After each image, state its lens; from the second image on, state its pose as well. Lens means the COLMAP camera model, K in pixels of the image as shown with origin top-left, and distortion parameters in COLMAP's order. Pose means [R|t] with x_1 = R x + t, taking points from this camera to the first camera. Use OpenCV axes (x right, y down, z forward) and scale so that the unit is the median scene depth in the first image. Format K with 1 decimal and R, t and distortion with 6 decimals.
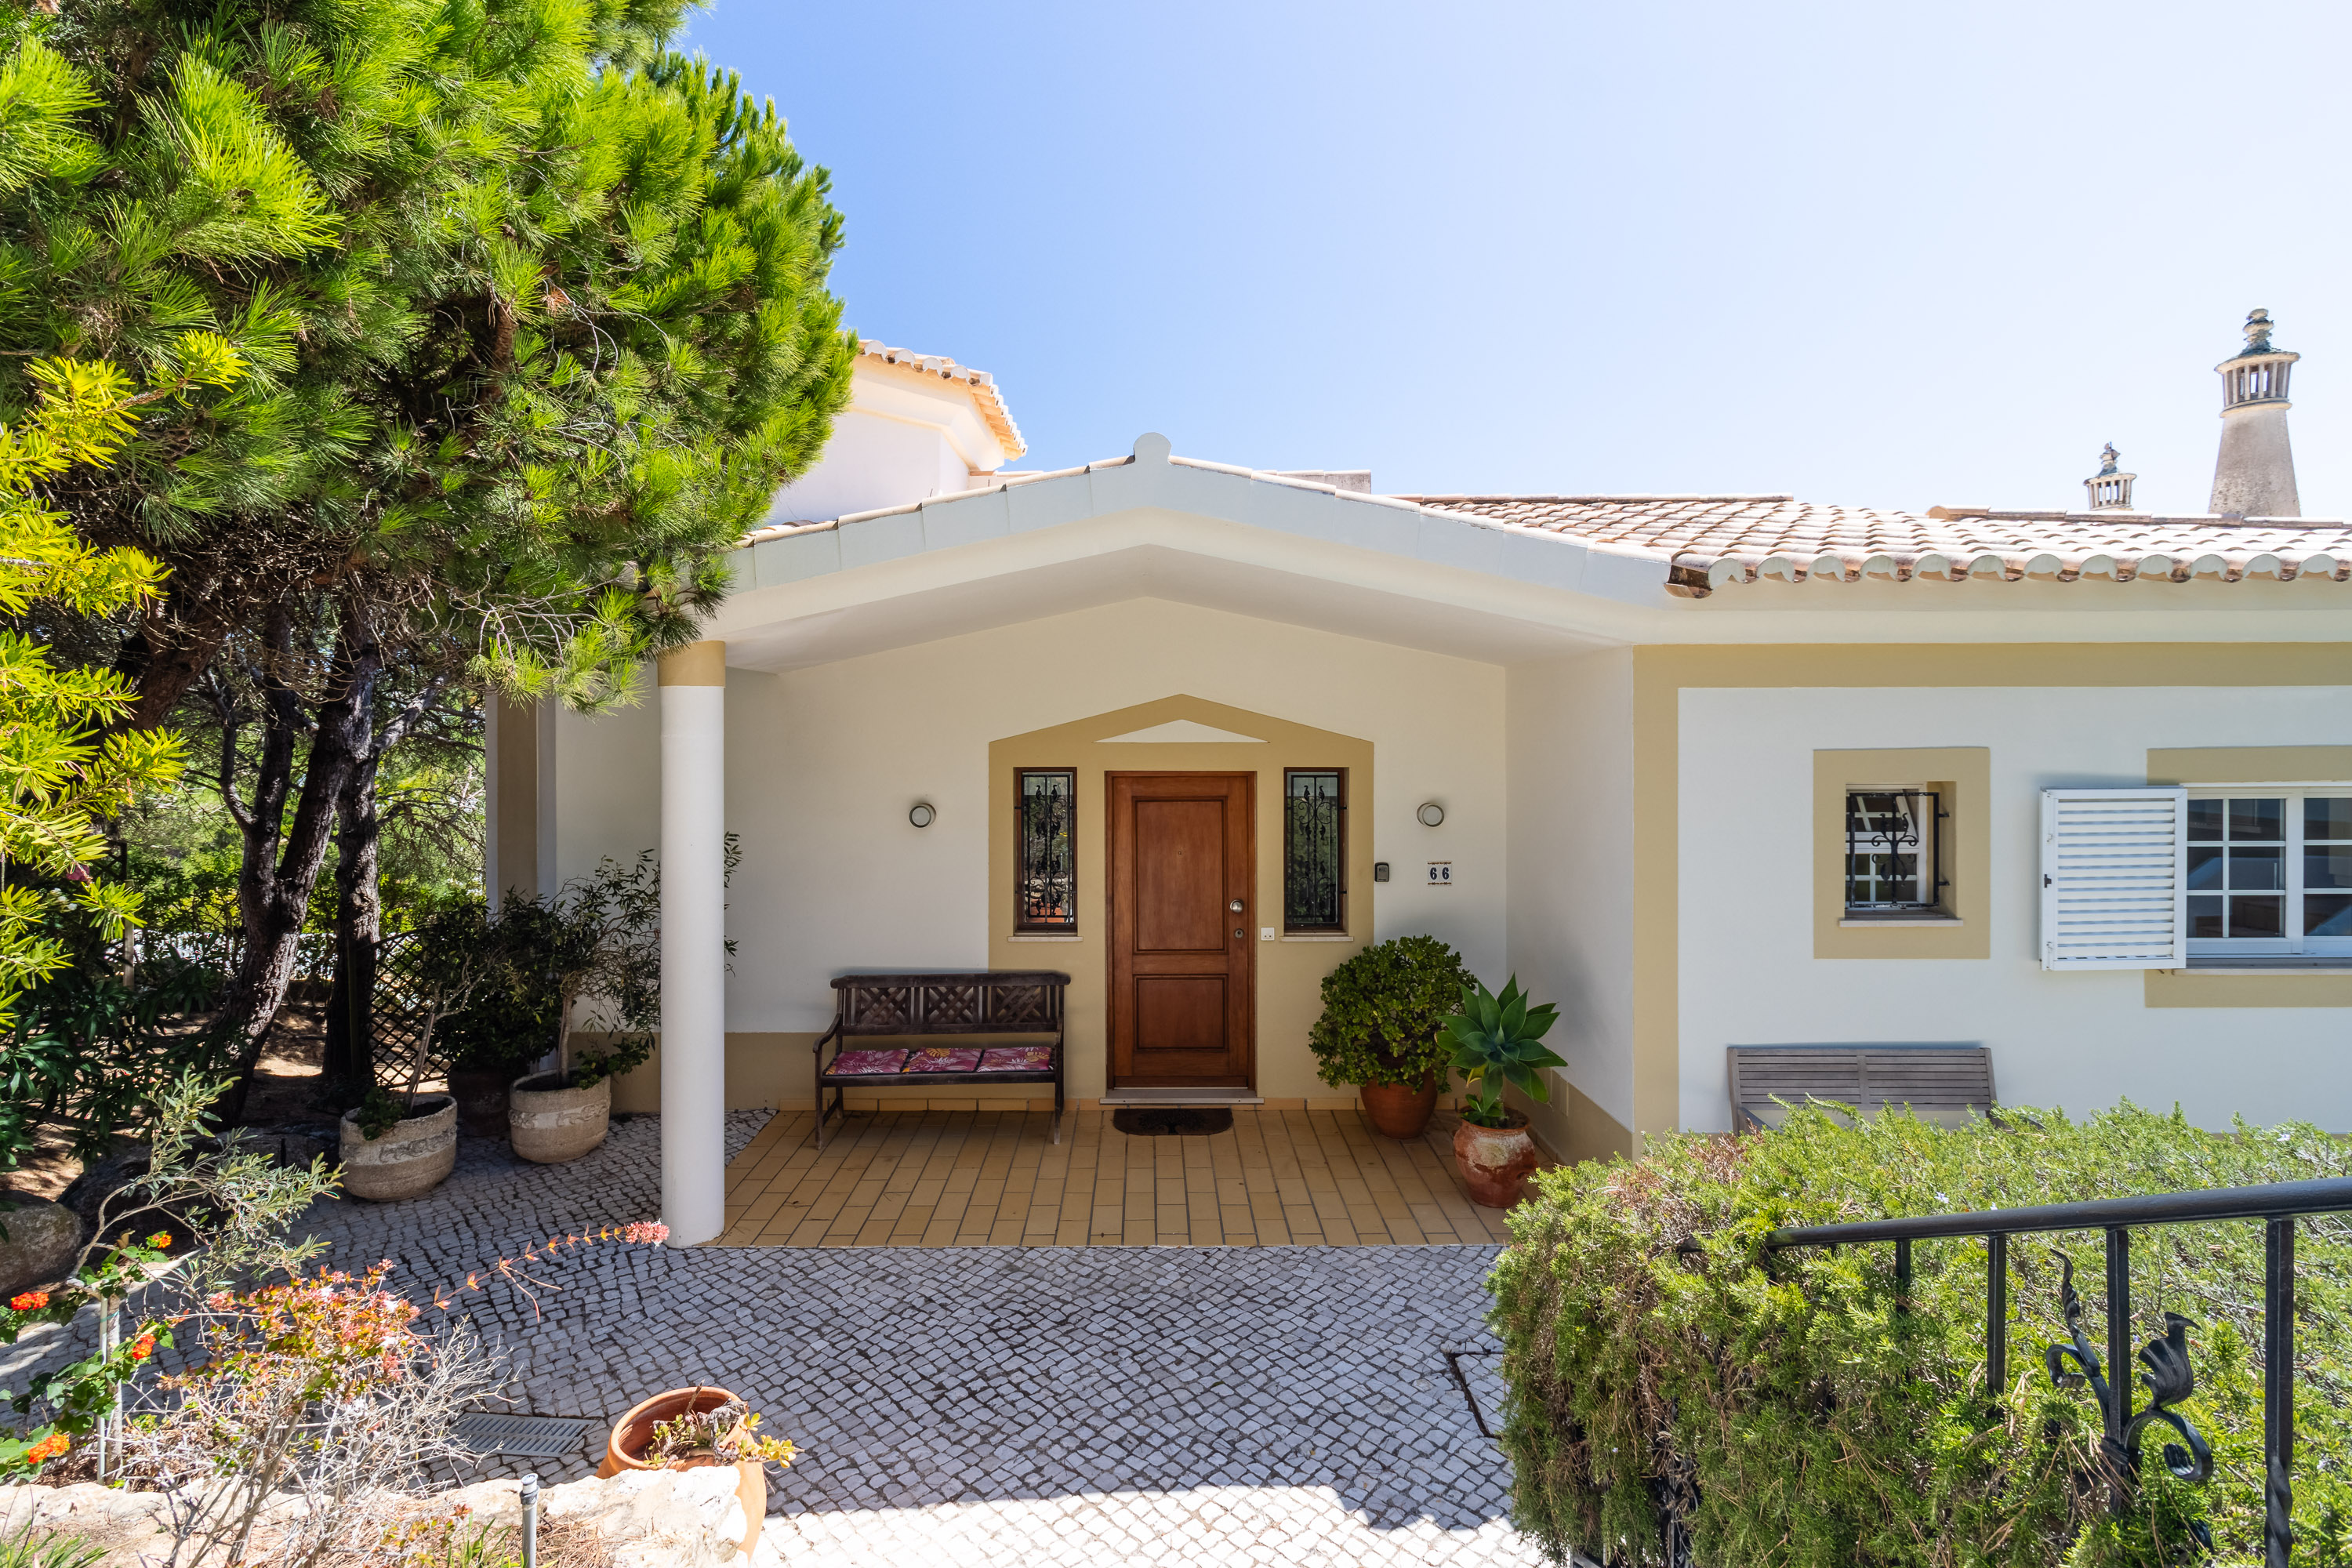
lens RADIAL K [[1084.6, 0, 1162.3], [0, 1084.6, 763.0], [0, 0, 1]] dist [0.002644, -0.000788]
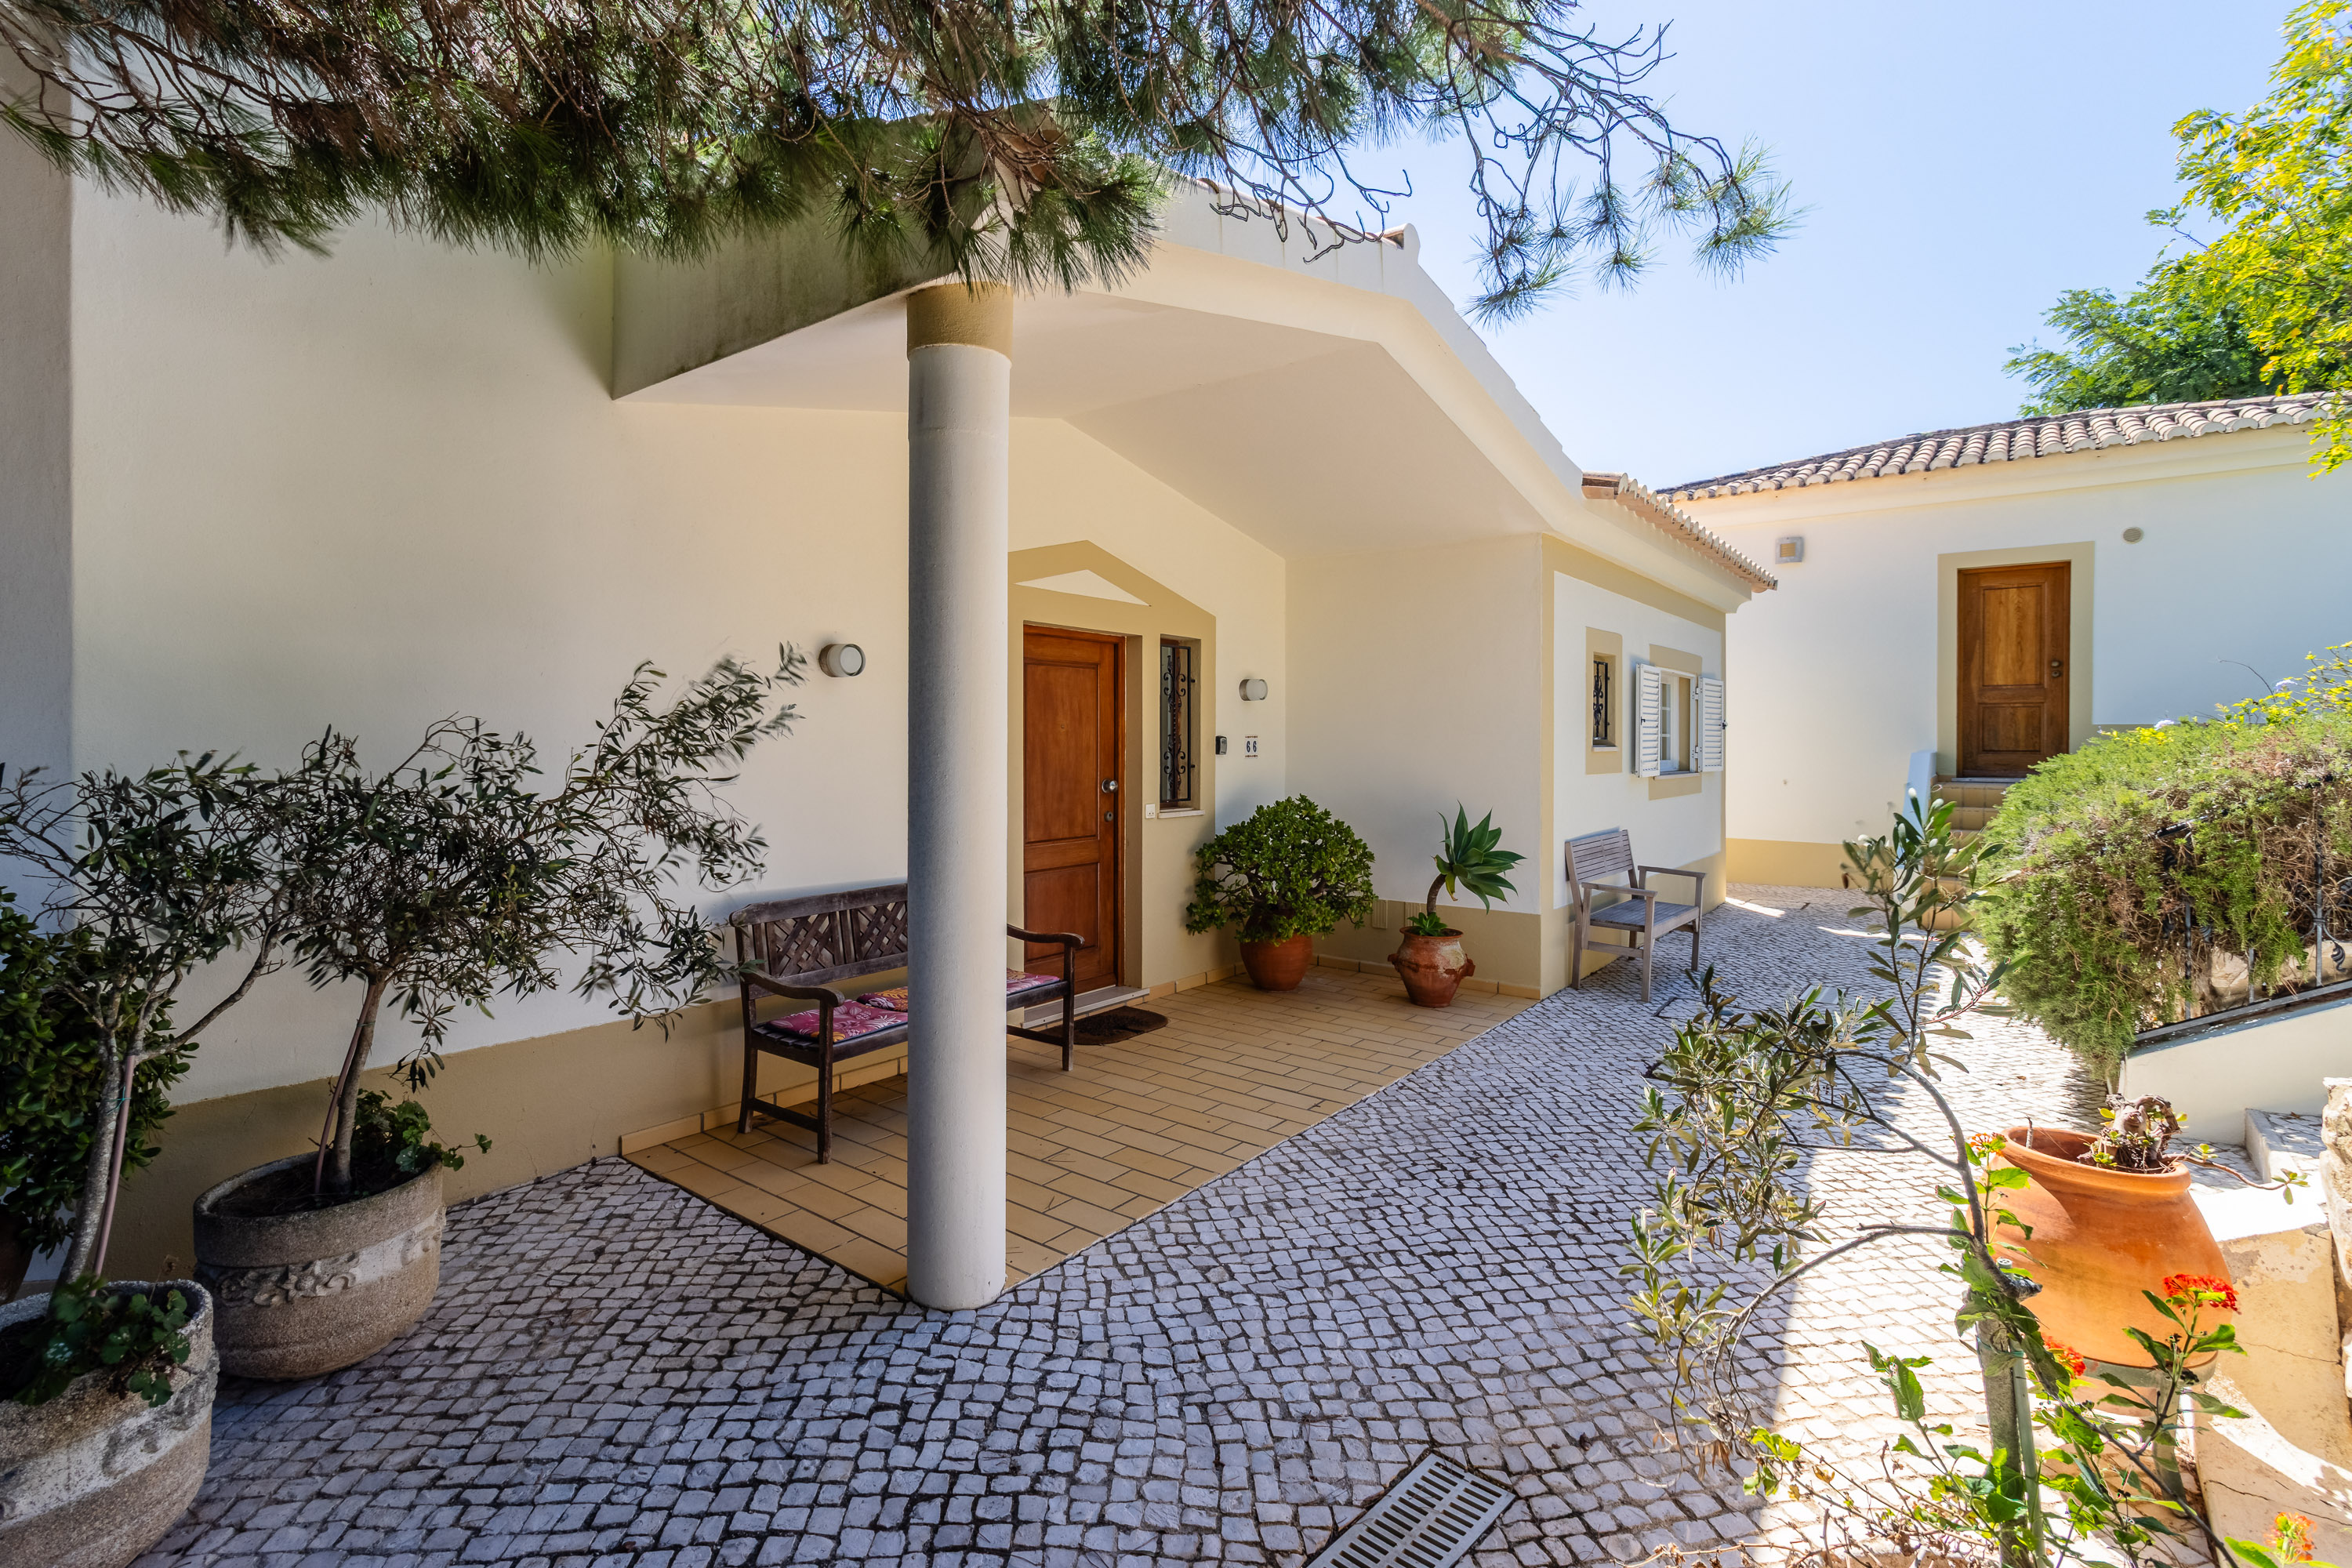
lens RADIAL K [[1084.6, 0, 1166.9], [0, 1084.6, 766.8], [0, 0, 1]] dist [0.002644, -0.000788]
pose [[0.616564, -0.013722, 0.787185, -0.802506], [0.014152, 0.999880, 0.006346, 0.145557], [-0.787177, 0.007227, 0.616684, 0.529848]]
